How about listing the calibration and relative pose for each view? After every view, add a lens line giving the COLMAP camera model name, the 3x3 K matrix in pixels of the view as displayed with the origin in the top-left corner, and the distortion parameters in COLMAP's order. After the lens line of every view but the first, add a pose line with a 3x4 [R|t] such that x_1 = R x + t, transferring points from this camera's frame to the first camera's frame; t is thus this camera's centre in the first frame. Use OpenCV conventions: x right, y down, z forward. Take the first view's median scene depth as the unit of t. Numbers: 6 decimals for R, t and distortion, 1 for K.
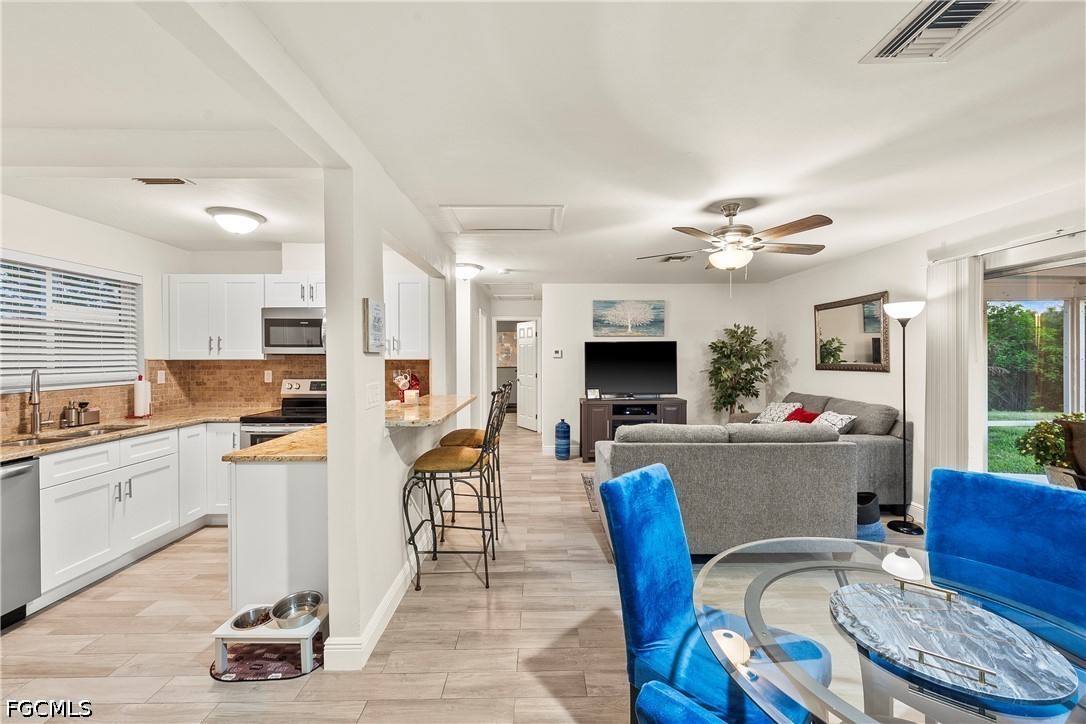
lens RADIAL K [[428.1, 0, 537.0], [0, 428.1, 357.8], [0, 0, 1]] dist [0.003013, 0.000077]
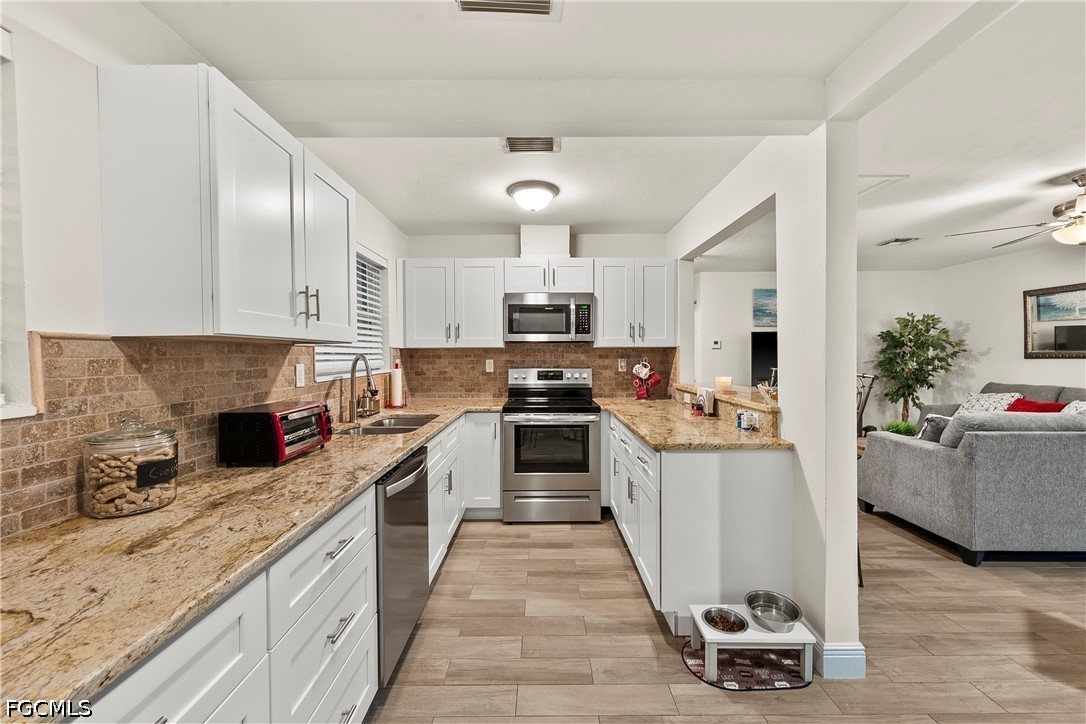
lens RADIAL K [[428.1, 0, 552.6], [0, 428.1, 359.4], [0, 0, 1]] dist [0.003013, 0.000077]
pose [[0.999966, -0.003368, -0.007470, -0.479342], [0.003446, 0.999940, 0.010436, 0.019696], [0.007435, -0.010461, 0.999918, 0.043757]]
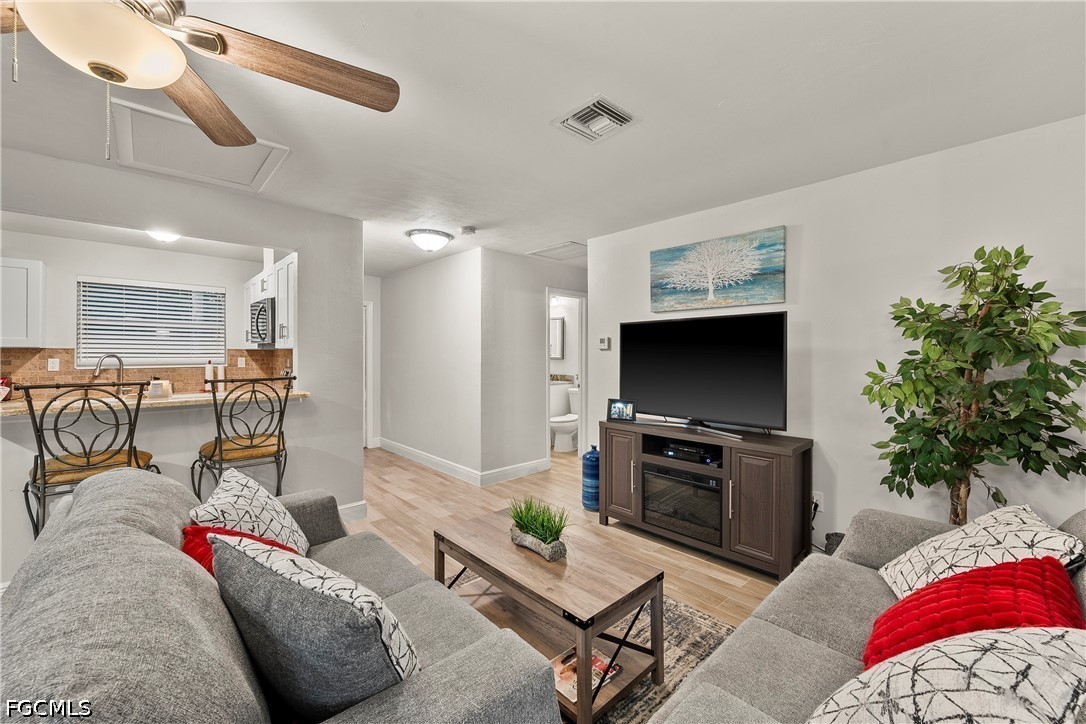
lens RADIAL K [[428.1, 0, 543.9], [0, 428.1, 344.2], [0, 0, 1]] dist [0.003013, 0.000077]
pose [[0.678416, -0.013868, -0.734547, 0.700732], [-0.009440, 0.999575, -0.027590, 0.015761], [0.734617, 0.025652, 0.677997, 0.753544]]
